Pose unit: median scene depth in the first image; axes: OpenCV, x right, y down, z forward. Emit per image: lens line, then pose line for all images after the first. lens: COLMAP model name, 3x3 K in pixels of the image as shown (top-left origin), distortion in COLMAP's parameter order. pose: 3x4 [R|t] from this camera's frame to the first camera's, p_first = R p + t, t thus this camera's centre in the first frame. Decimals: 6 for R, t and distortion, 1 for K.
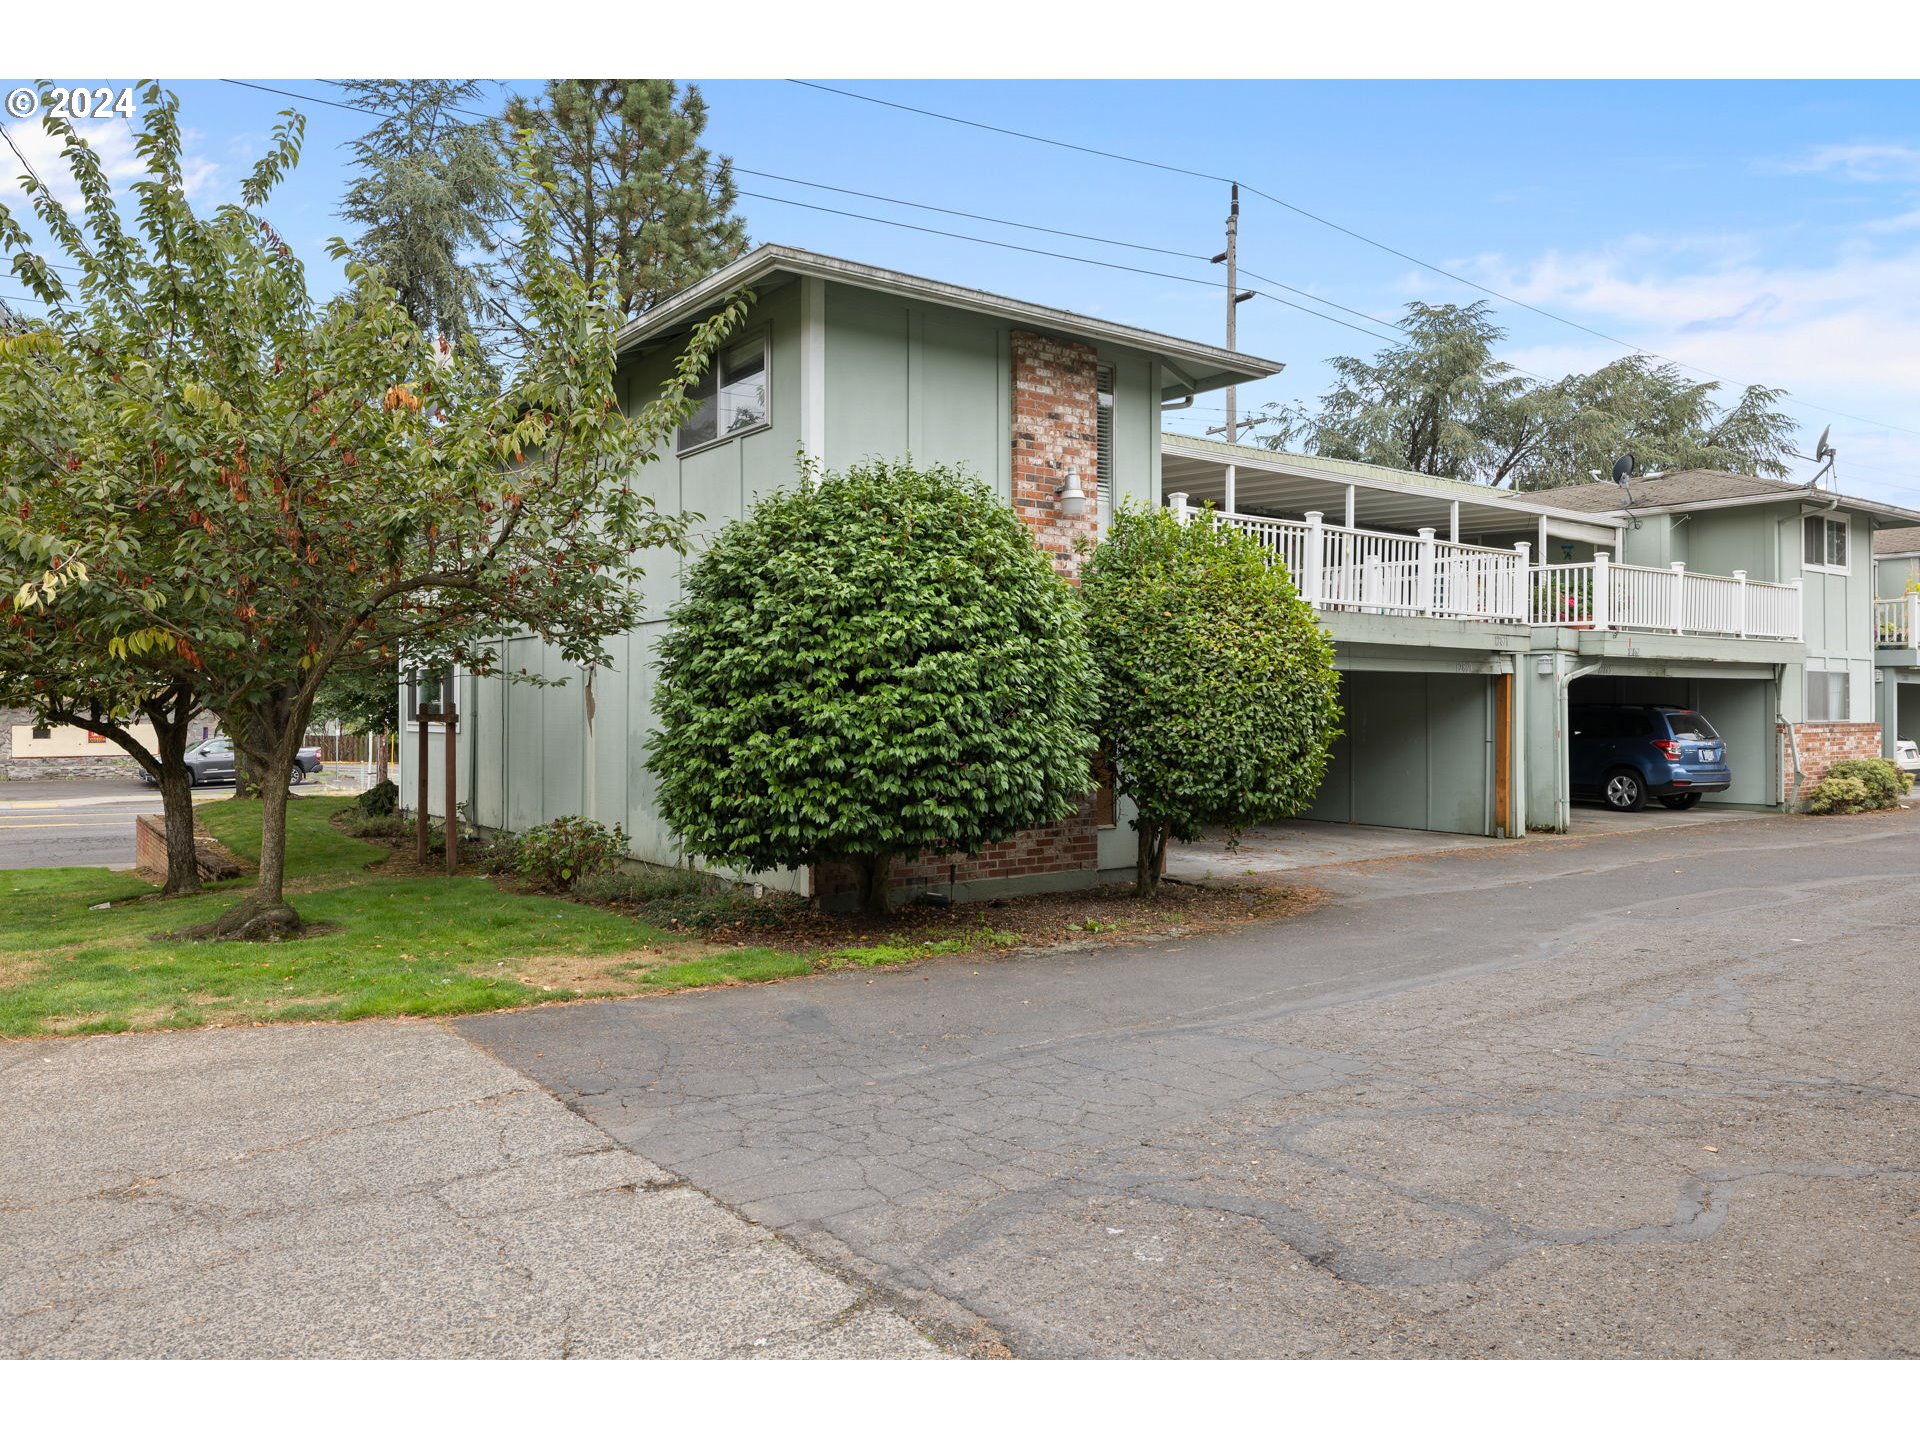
lens RADIAL K [[1361.4, 0, 957.9], [0, 1361.4, 718.8], [0, 0, 1]] dist [0.003631, 0.001332]
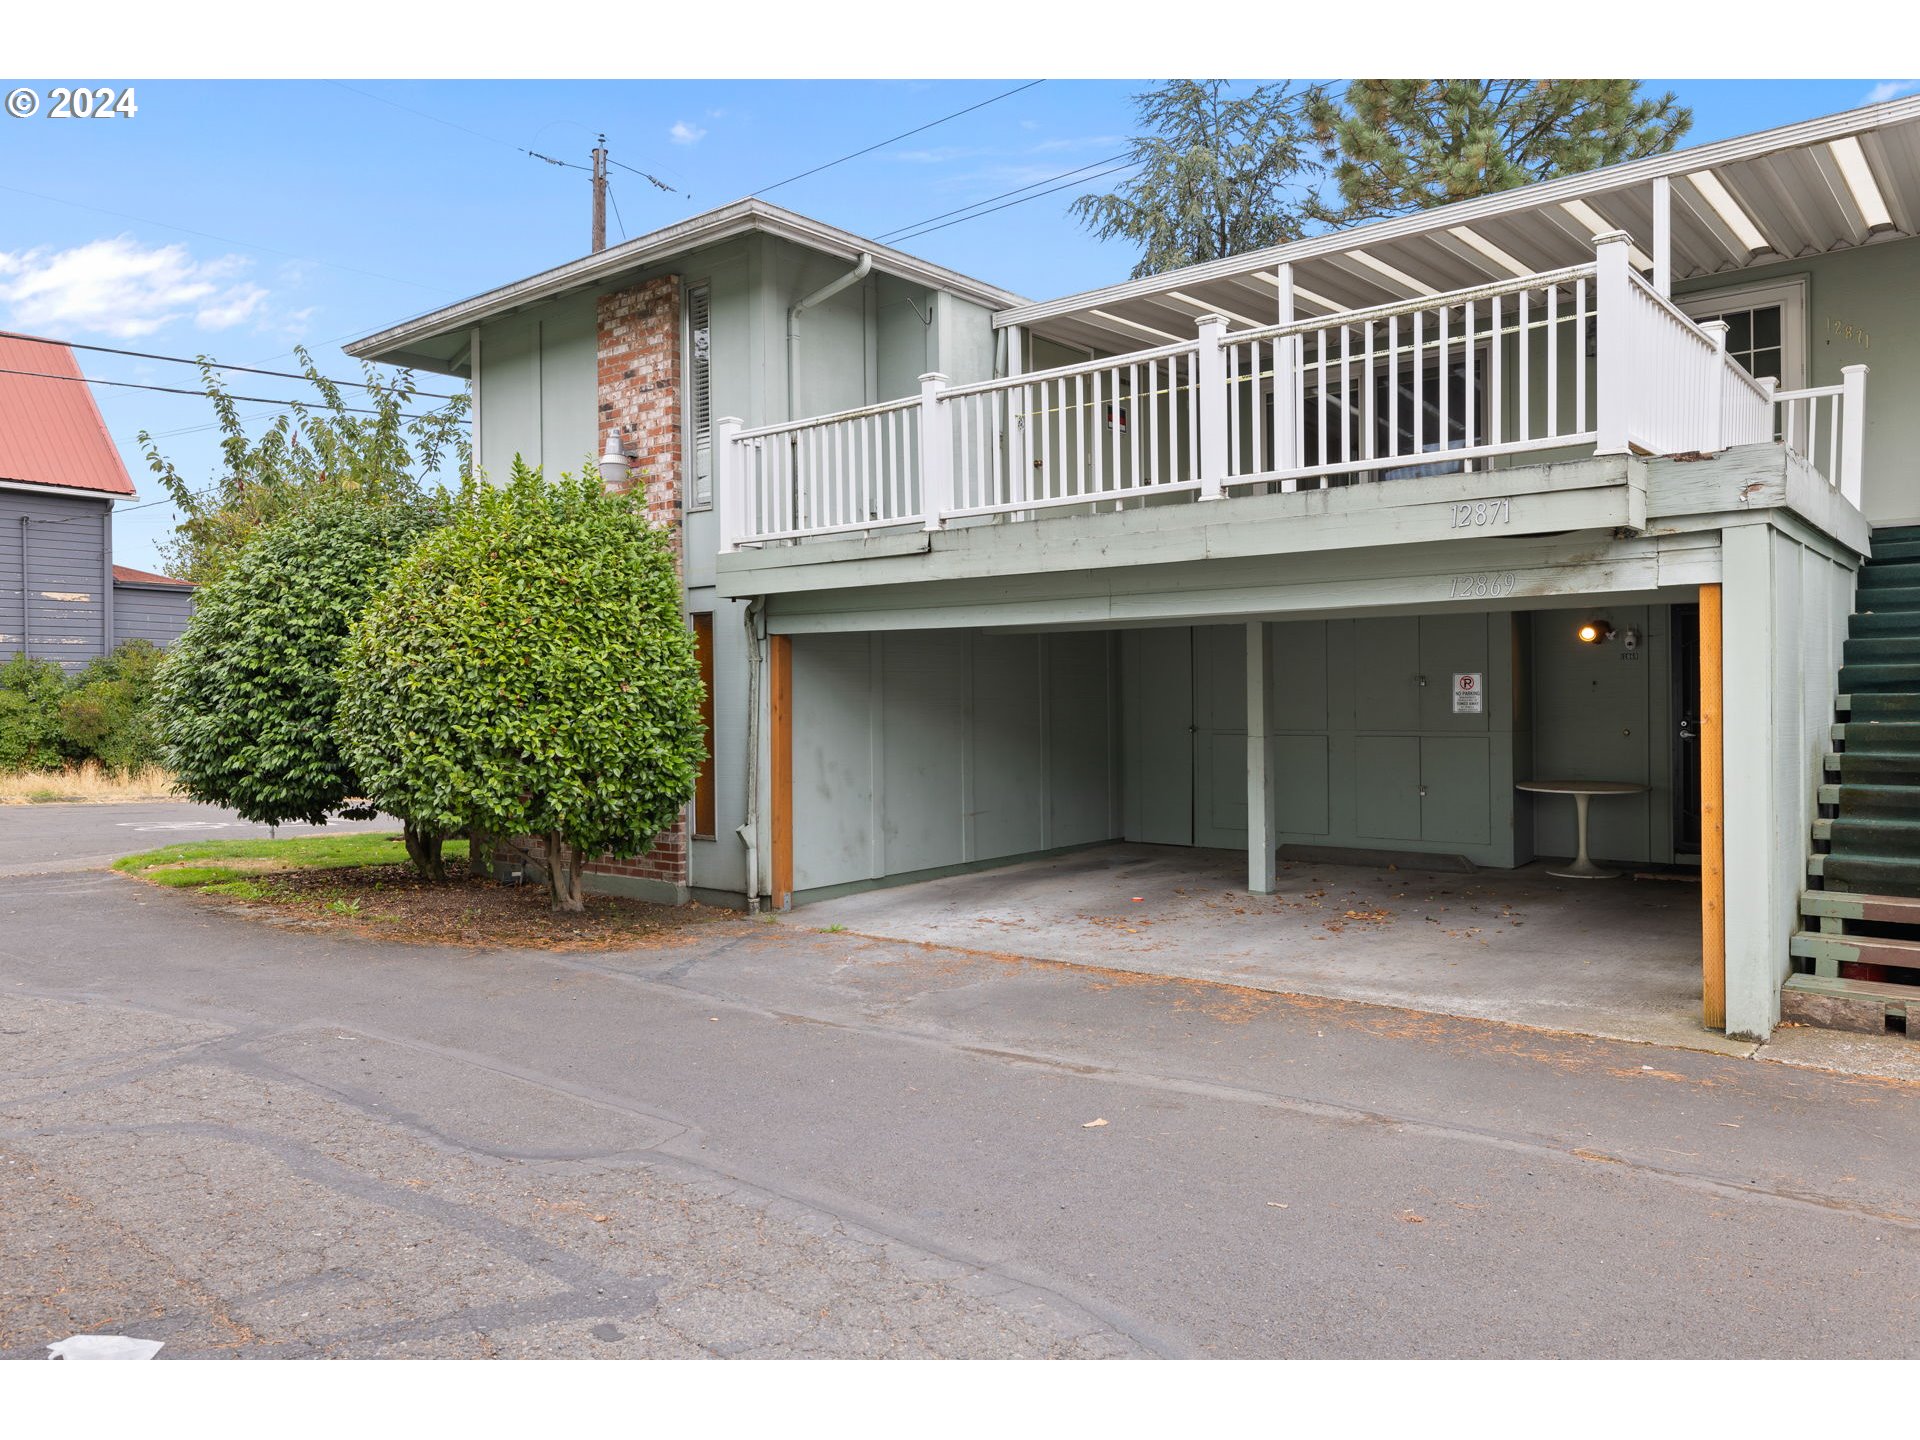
lens RADIAL K [[1361.4, 0, 957.9], [0, 1361.4, 714.0], [0, 0, 1]] dist [0.003631, 0.001332]
pose [[0.229399, 0.008491, -0.973296, 0.994717], [0.008603, 0.999905, 0.010751, -0.004260], [0.973295, -0.010840, 0.229304, 0.993142]]
